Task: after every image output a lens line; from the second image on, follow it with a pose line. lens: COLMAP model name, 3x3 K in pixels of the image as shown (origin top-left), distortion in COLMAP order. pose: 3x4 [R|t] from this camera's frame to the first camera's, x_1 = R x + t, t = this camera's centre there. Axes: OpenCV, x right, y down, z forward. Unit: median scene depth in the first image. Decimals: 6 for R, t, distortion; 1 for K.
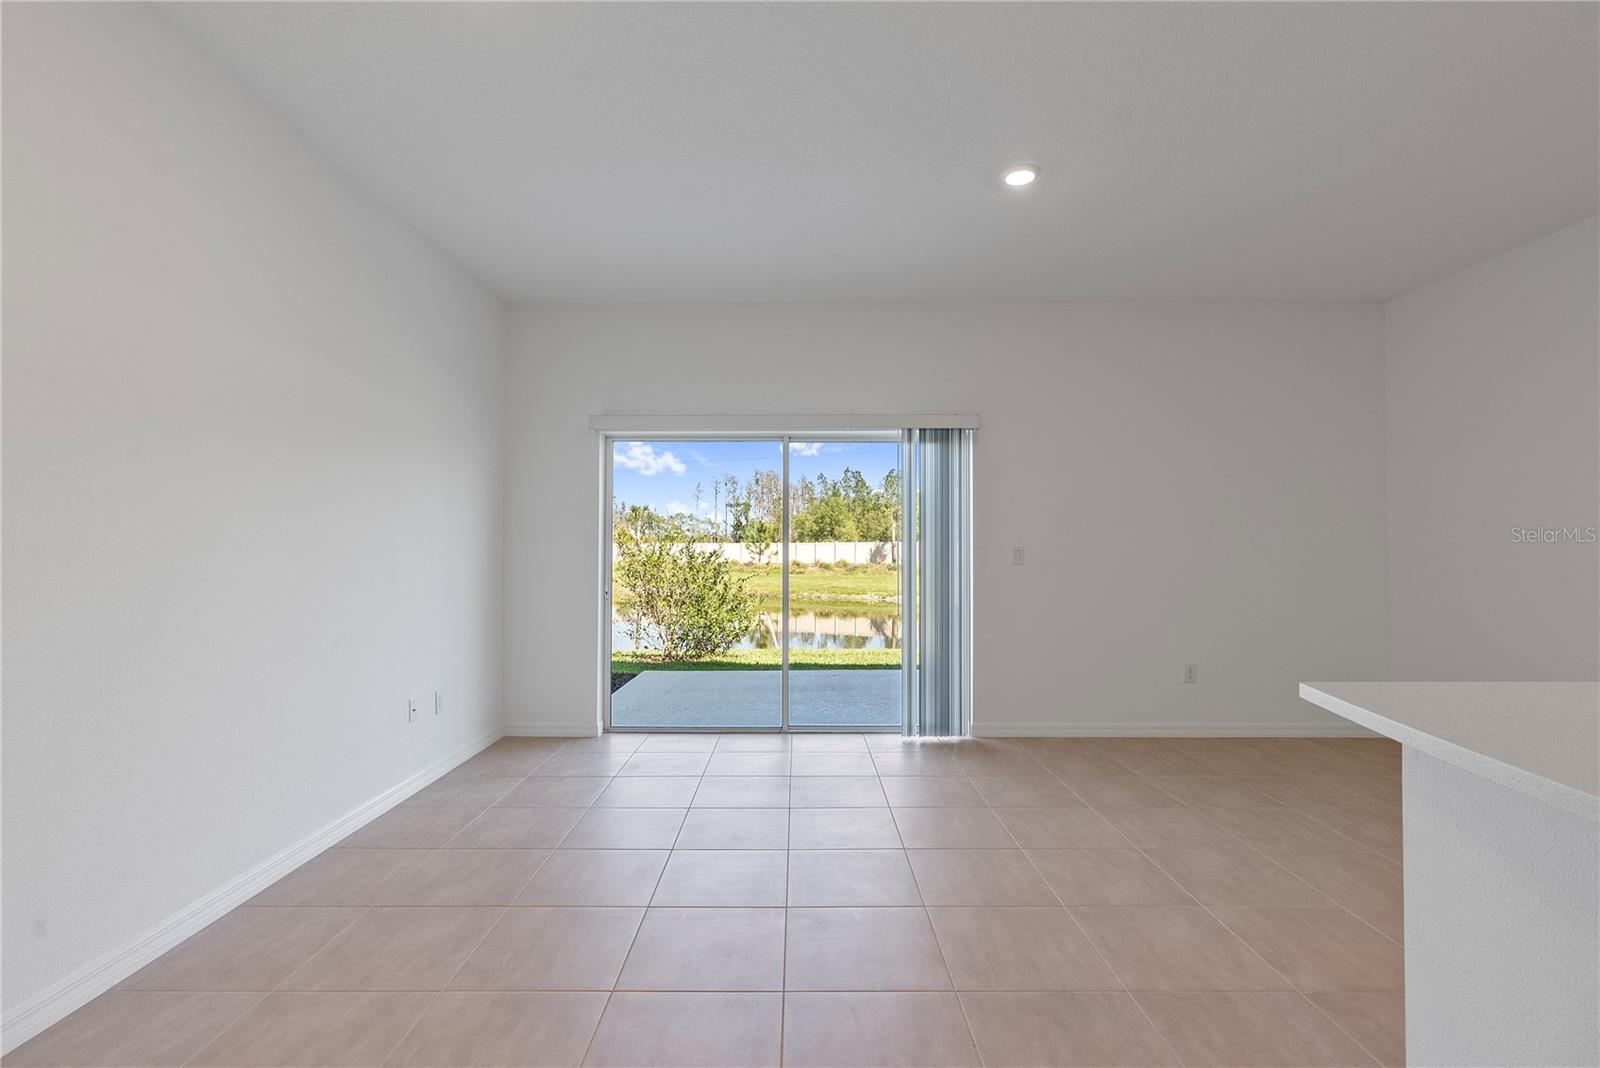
lens RADIAL K [[722.7, 0, 796.9], [0, 722.7, 544.5], [0, 0, 1]] dist [-0.008560, 0.002154]
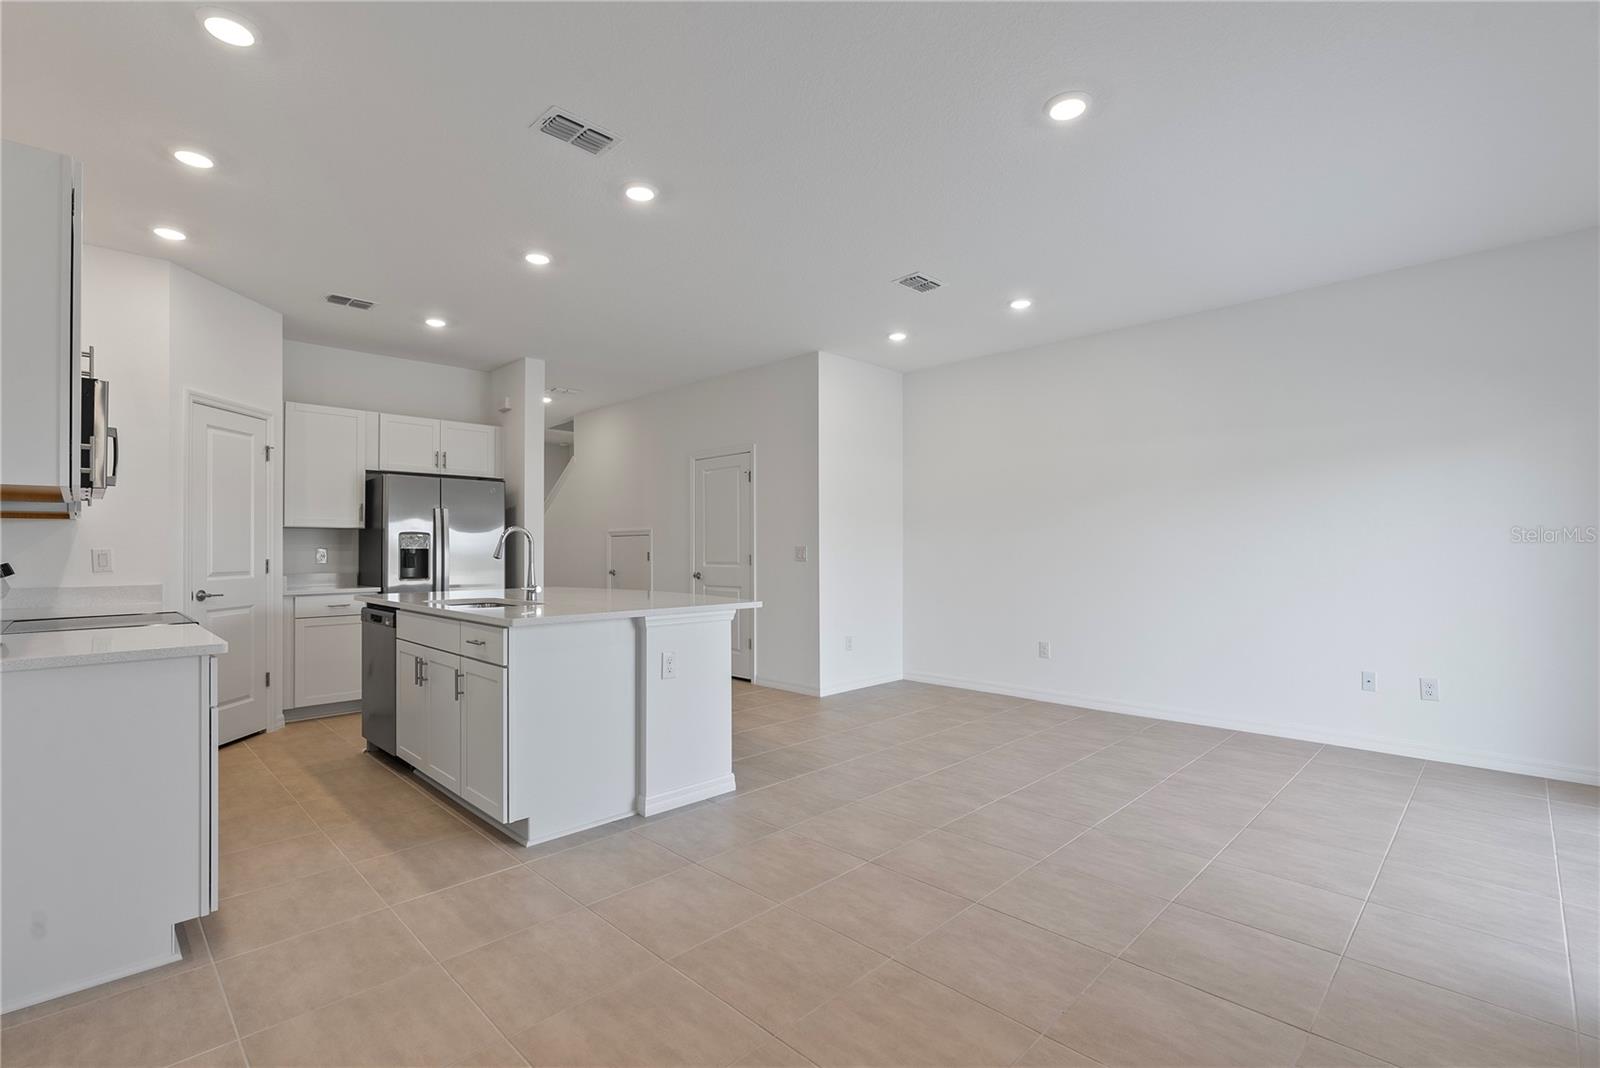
lens RADIAL K [[722.7, 0, 792.0], [0, 722.7, 541.9], [0, 0, 1]] dist [-0.008560, 0.002154]
pose [[-0.711947, -0.004997, -0.702216, 0.969358], [0.009439, 0.999816, -0.016685, 0.010650], [0.702170, -0.018508, -0.711769, 1.159605]]
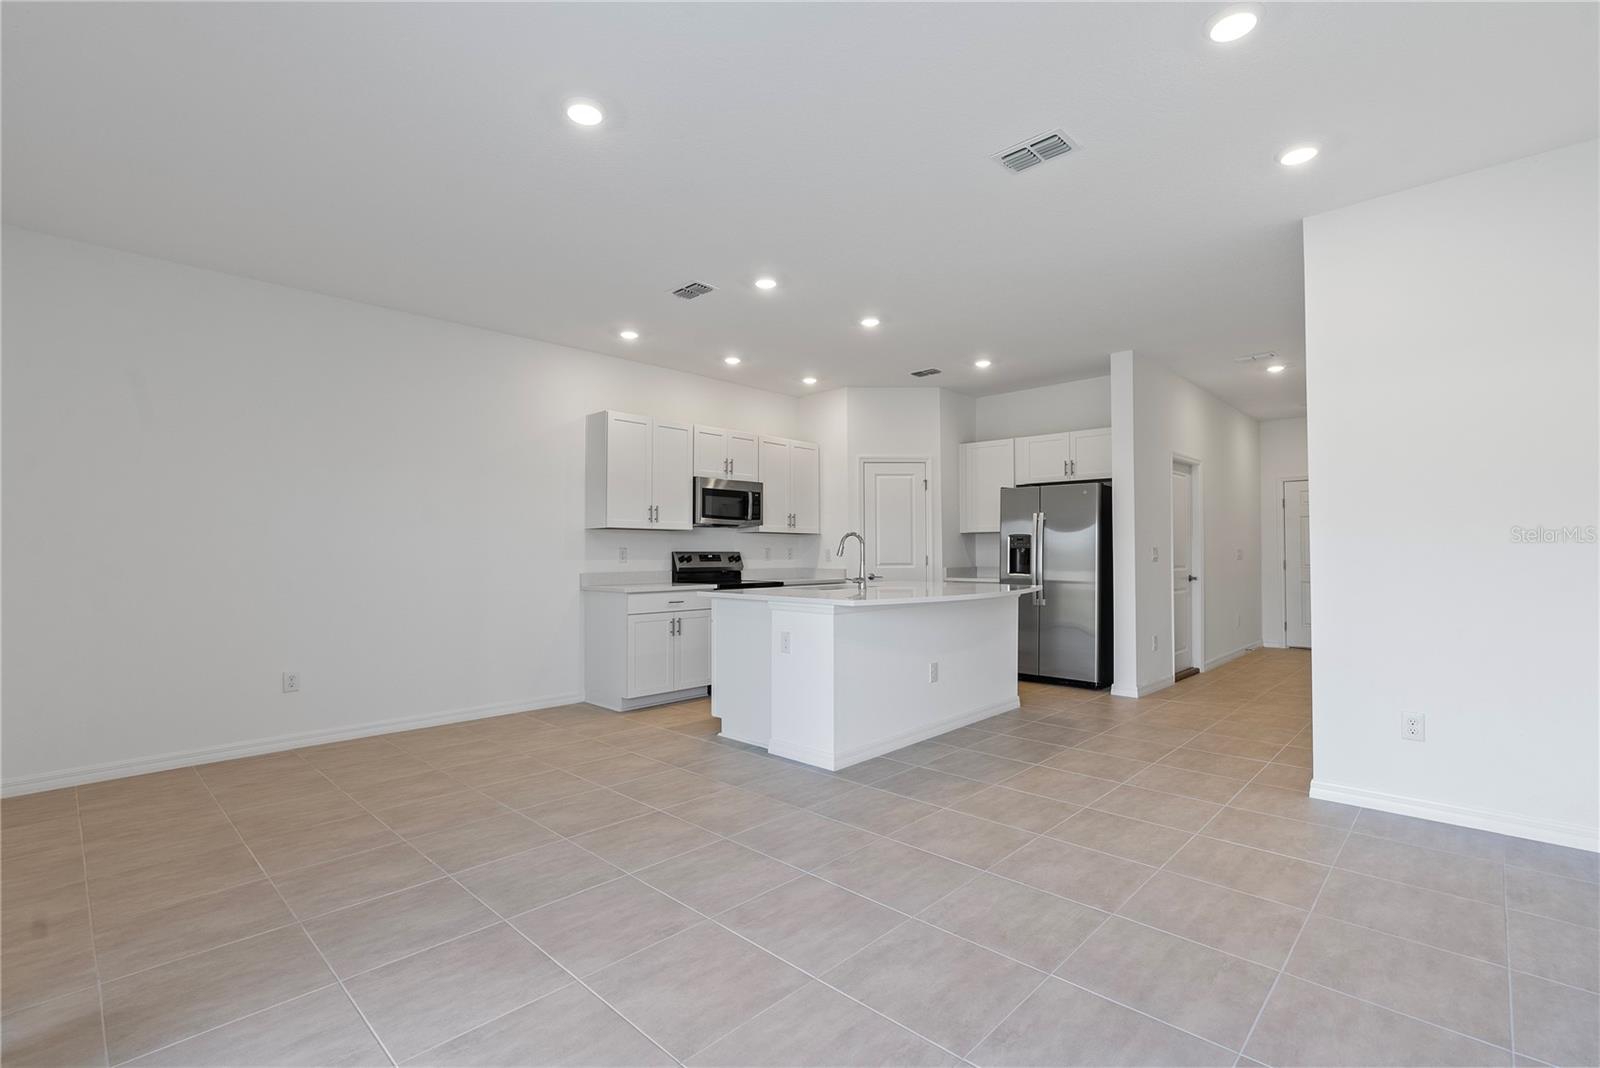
lens RADIAL K [[722.7, 0, 799.5], [0, 722.7, 532.6], [0, 0, 1]] dist [-0.008560, 0.002154]
pose [[-0.721985, 0.018995, 0.691648, -0.390625], [-0.004265, 0.999482, -0.031902, 0.012814], [-0.691896, -0.025983, -0.721529, 1.214472]]
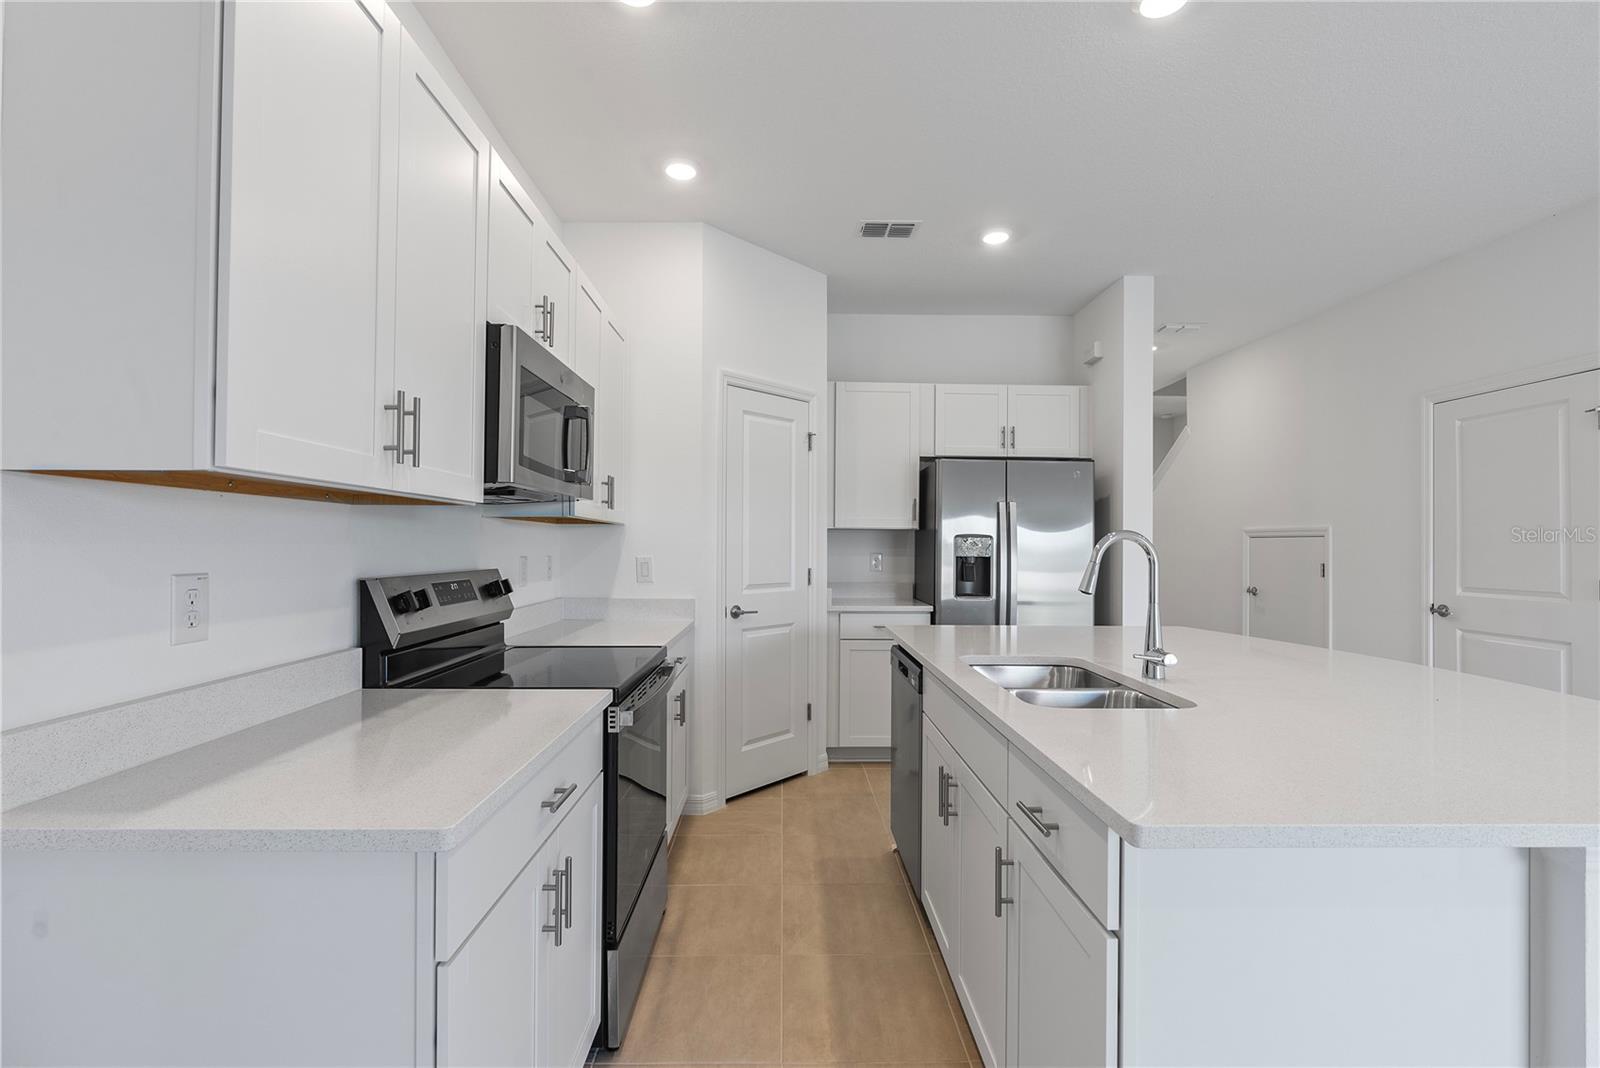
lens RADIAL K [[722.7, 0, 796.1], [0, 722.7, 532.0], [0, 0, 1]] dist [-0.008560, 0.002154]
pose [[-0.999843, -0.008364, -0.015631, 0.765471], [-0.007999, 0.999698, -0.023223, -0.018232], [0.015821, -0.023094, -0.999608, 0.654640]]
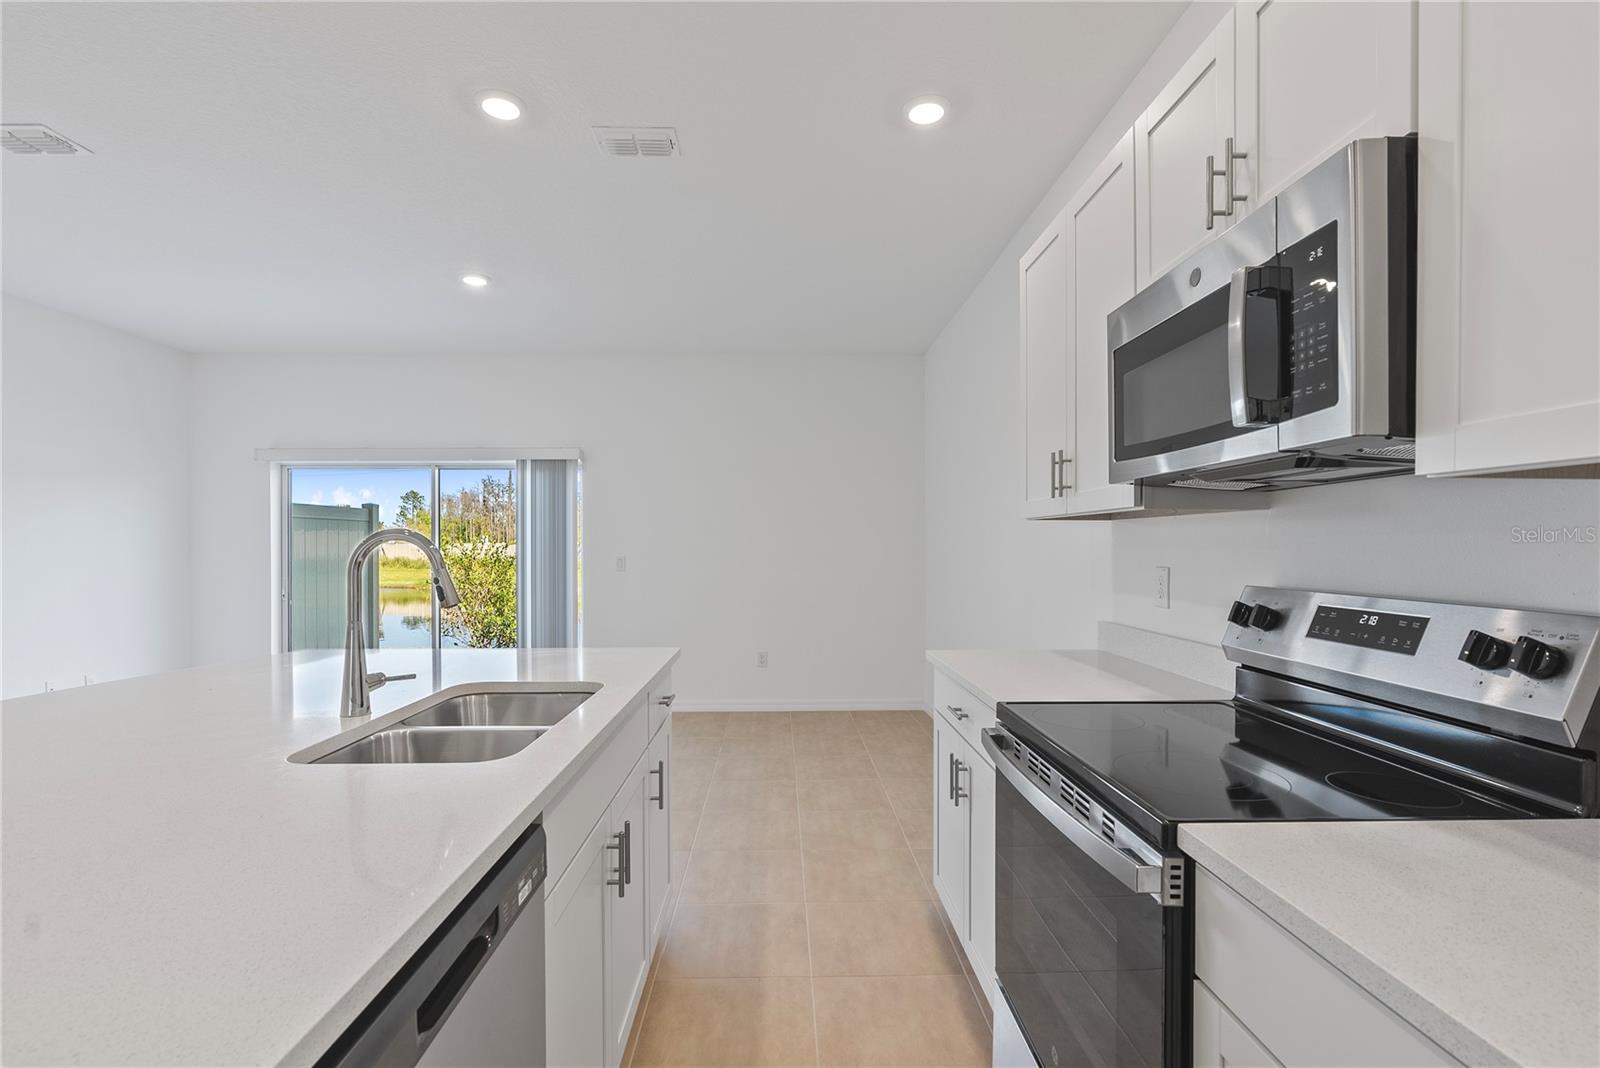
lens RADIAL K [[722.7, 0, 802.0], [0, 722.7, 542.4], [0, 0, 1]] dist [-0.008560, 0.002154]
pose [[0.999598, -0.000165, 0.028356, 0.741735], [0.000189, 1.000000, -0.000842, -0.023963], [-0.028356, 0.000847, 0.999598, -0.299942]]
